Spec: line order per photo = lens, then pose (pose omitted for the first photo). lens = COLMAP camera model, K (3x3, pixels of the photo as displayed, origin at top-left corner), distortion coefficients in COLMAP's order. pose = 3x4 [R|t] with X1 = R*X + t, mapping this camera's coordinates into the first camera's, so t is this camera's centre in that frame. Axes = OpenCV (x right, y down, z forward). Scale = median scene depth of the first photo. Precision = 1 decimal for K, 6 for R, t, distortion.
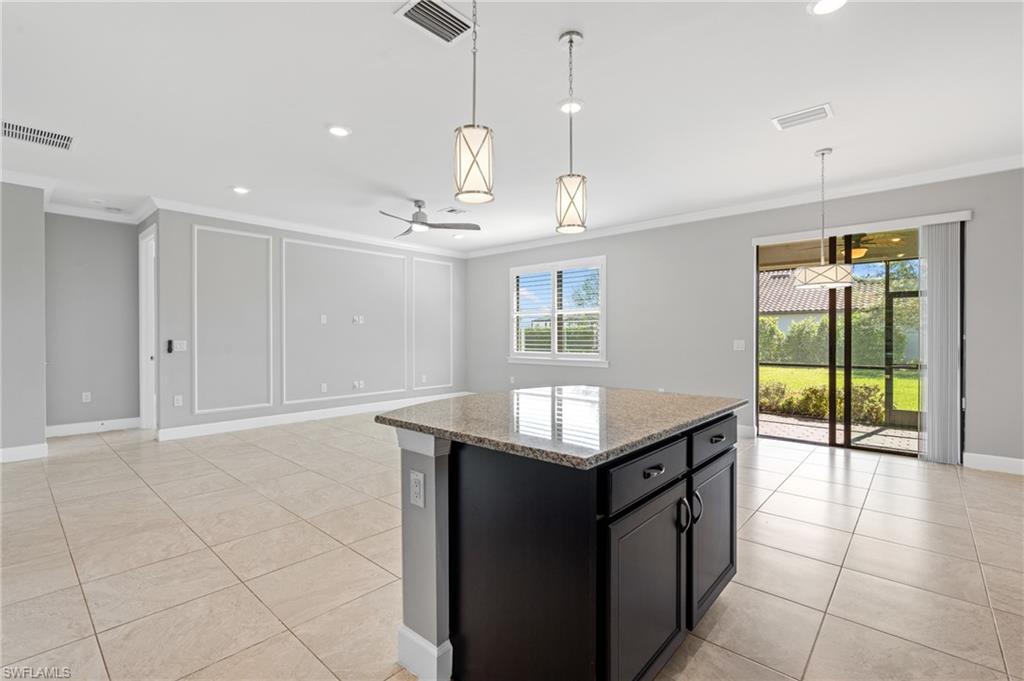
lens RADIAL K [[462.0, 0, 509.4], [0, 462.0, 339.3], [0, 0, 1]] dist [-0.005066, 0.000653]
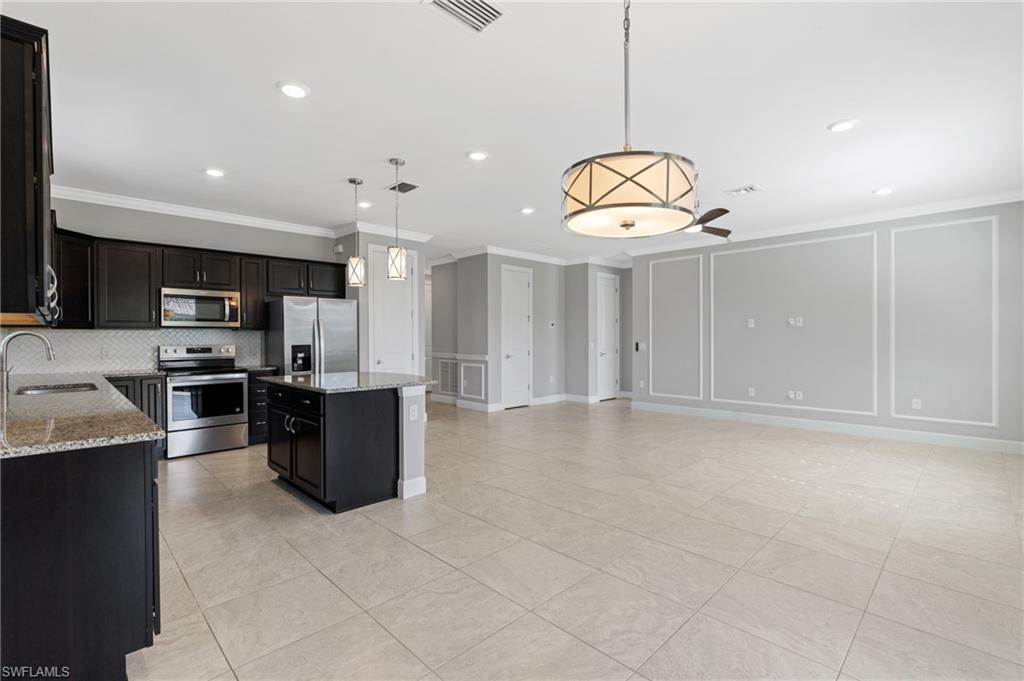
lens RADIAL K [[462.0, 0, 509.4], [0, 462.0, 339.3], [0, 0, 1]] dist [-0.005066, 0.000653]
pose [[-0.059230, 0.005011, -0.998232, 0.825216], [-0.004039, 0.999978, 0.005259, -0.016062], [0.998236, 0.004343, -0.059208, 0.709186]]
